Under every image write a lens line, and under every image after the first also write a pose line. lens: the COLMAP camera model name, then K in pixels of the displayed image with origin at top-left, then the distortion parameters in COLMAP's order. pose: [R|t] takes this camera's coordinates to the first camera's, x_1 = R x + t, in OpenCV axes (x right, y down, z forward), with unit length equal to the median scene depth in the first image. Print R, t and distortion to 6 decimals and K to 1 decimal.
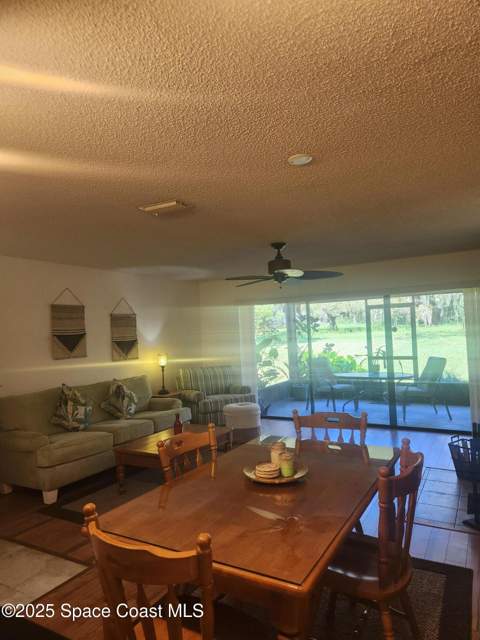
lens RADIAL K [[427.8, 0, 238.2], [0, 427.8, 320.4], [0, 0, 1]] dist [0.078776, -0.078321]
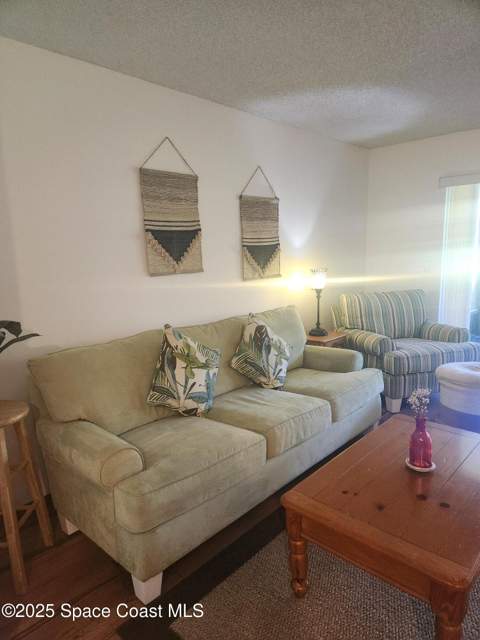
lens RADIAL K [[427.8, 0, 238.2], [0, 427.8, 320.4], [0, 0, 1]] dist [0.078776, -0.078321]
pose [[0.978116, 0.053744, -0.200999, -0.193871], [-0.011054, 0.978121, 0.207743, 0.030508], [0.207766, -0.200975, 0.957310, 0.470925]]
